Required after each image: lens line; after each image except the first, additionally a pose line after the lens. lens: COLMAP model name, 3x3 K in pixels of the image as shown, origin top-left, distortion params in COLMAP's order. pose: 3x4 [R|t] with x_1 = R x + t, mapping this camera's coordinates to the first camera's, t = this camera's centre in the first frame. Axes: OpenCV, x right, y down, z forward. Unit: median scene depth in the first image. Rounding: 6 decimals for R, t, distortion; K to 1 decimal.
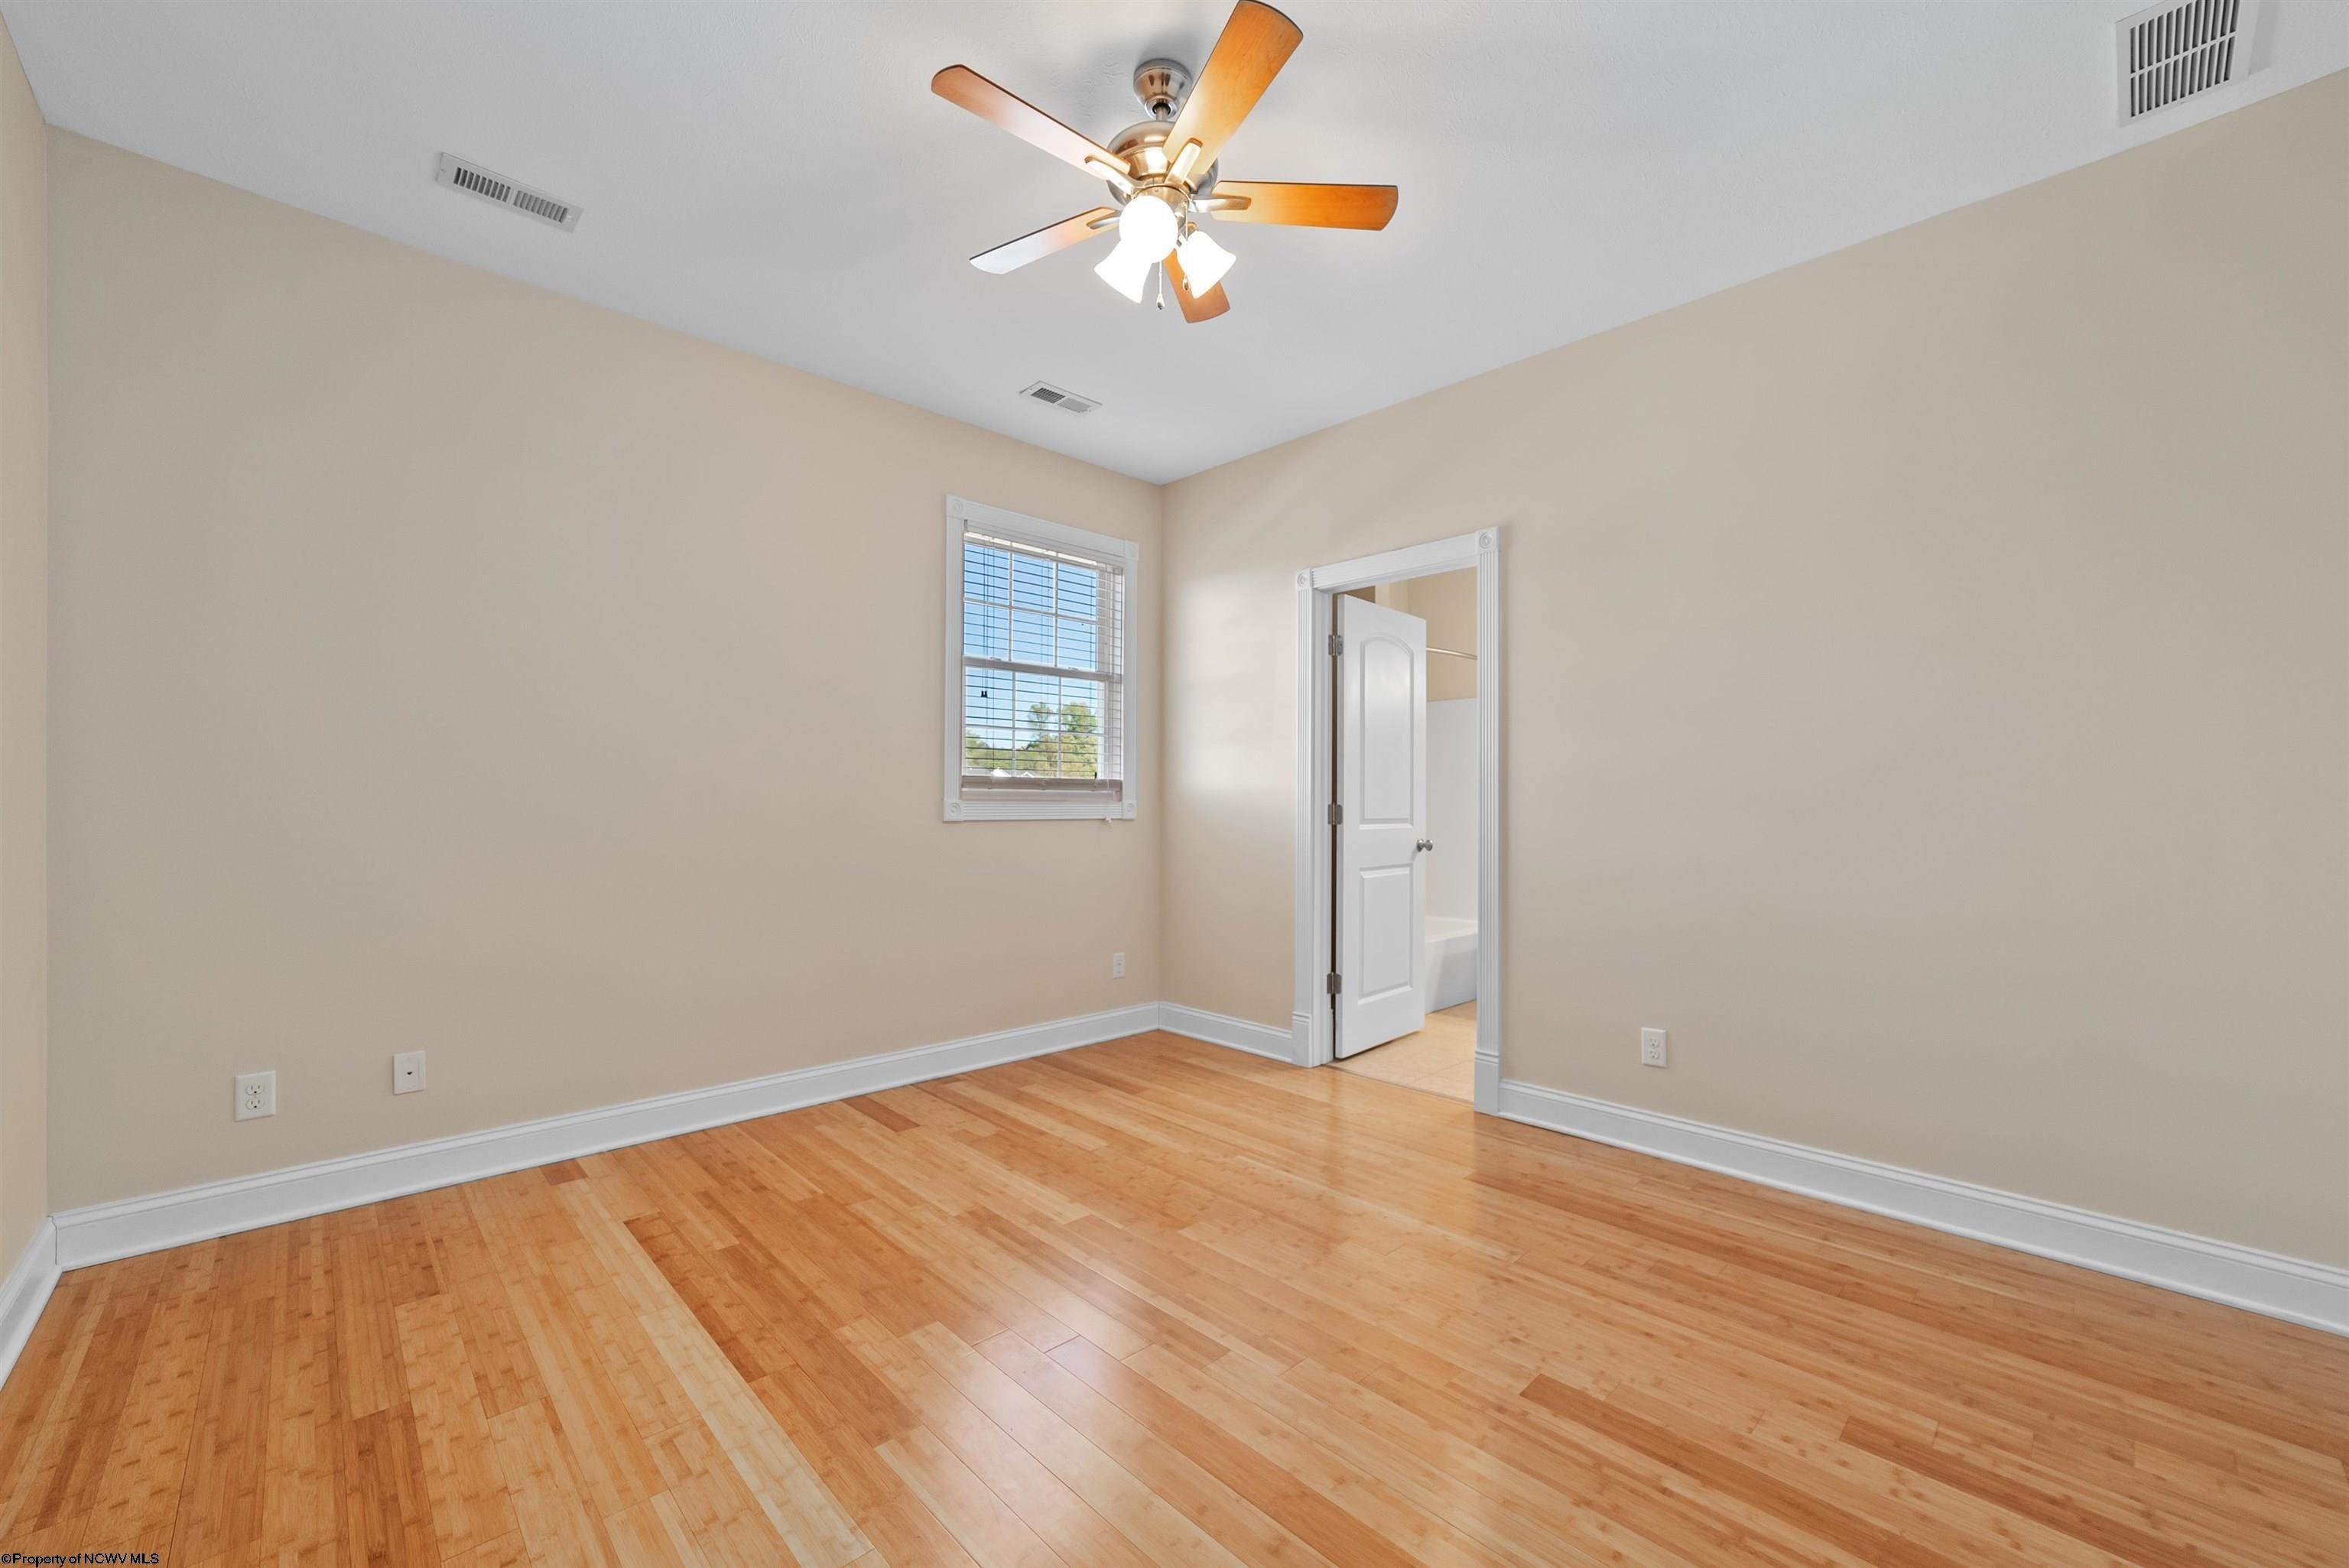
lens RADIAL K [[925.3, 0, 1183.7], [0, 925.3, 754.2], [0, 0, 1]] dist [-0.029946, 0.008151]
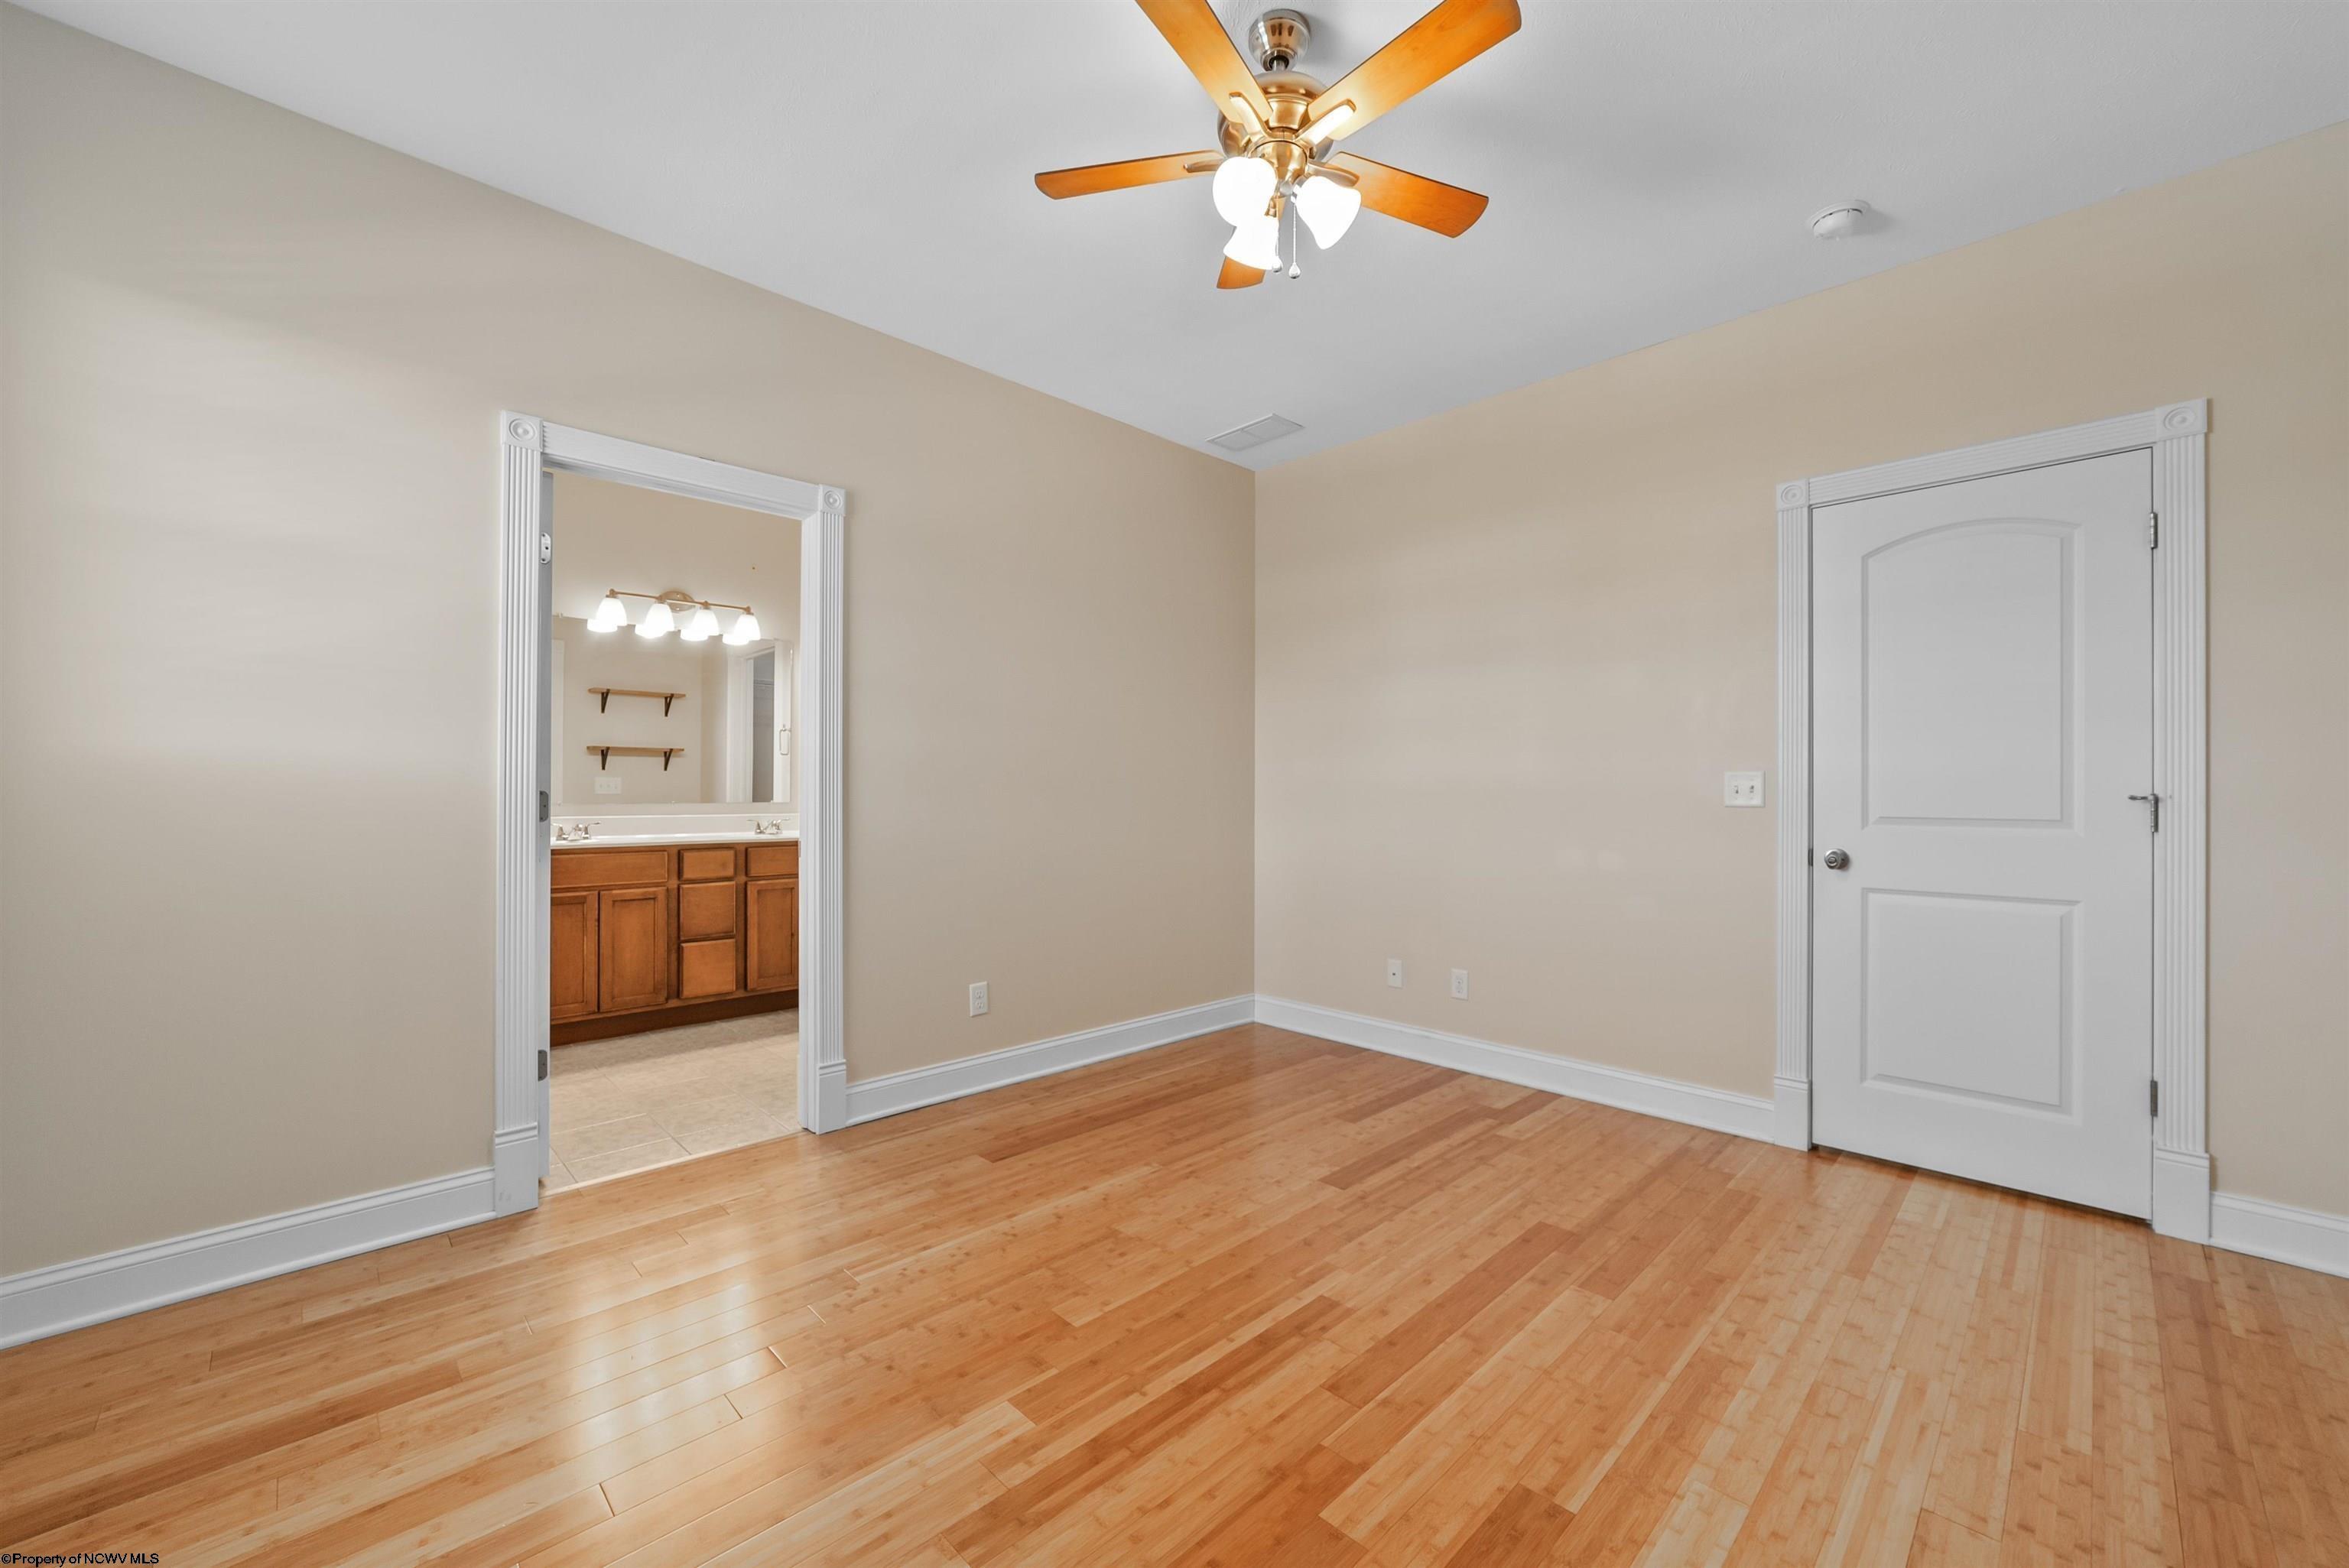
lens RADIAL K [[925.3, 0, 1183.7], [0, 925.3, 754.2], [0, 0, 1]] dist [-0.029946, 0.008151]
pose [[-0.009920, 0.032900, 0.999409, -0.857338], [-0.053872, 0.997990, -0.033388, 0.043441], [-0.998499, -0.054171, -0.008128, 0.977846]]
